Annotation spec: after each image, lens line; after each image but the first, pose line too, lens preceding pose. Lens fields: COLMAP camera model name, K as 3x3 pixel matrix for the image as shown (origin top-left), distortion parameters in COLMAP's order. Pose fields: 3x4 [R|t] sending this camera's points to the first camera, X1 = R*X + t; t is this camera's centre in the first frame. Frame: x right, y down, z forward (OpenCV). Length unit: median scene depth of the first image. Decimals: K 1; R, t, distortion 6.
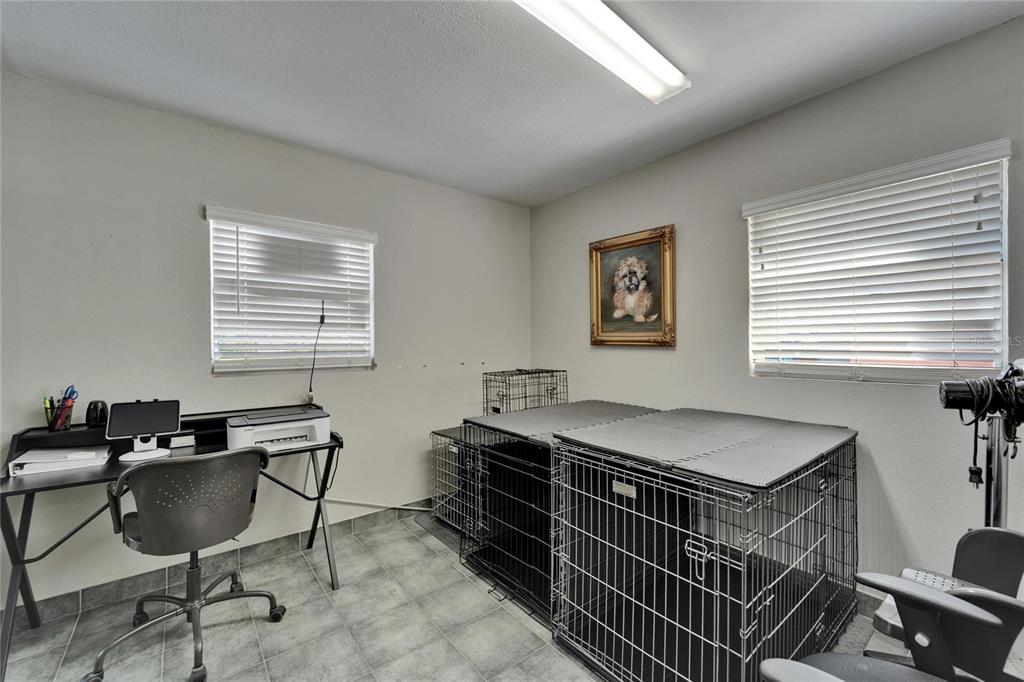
lens RADIAL K [[413.4, 0, 518.1], [0, 413.4, 342.5], [0, 0, 1]] dist [-0.000835, -0.000077]
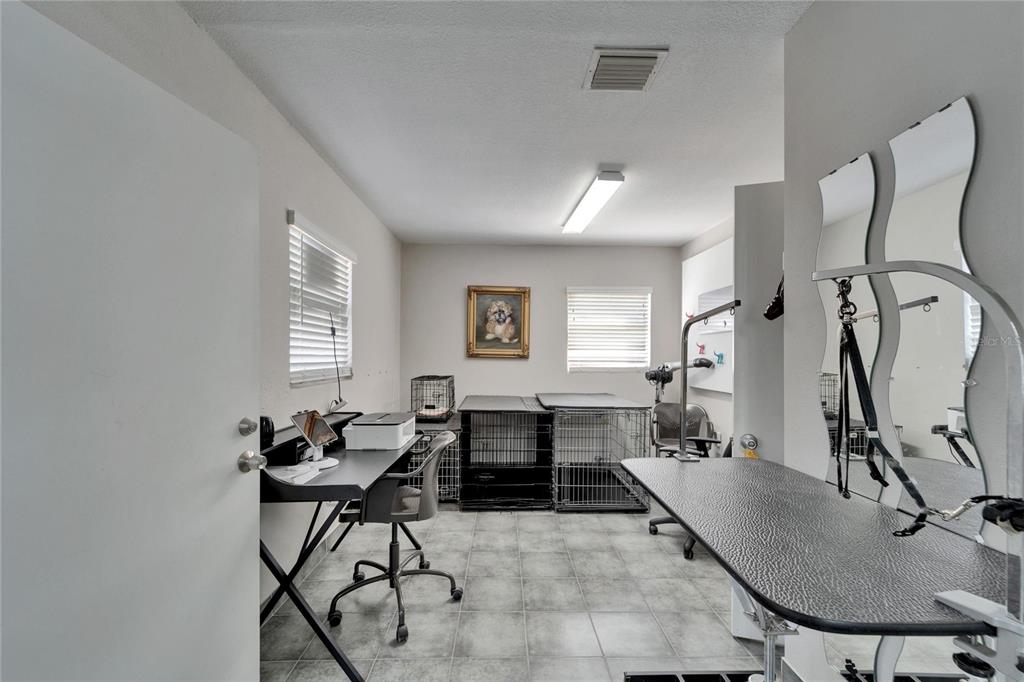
lens RADIAL K [[429.5, 0, 508.6], [0, 429.5, 345.7], [0, 0, 1]] dist [-0.000167, 0.000037]
pose [[0.608027, 0.025920, 0.793493, -1.026805], [-0.012902, 0.999658, -0.022769, -0.000722], [-0.793812, 0.003607, 0.608153, -0.017282]]
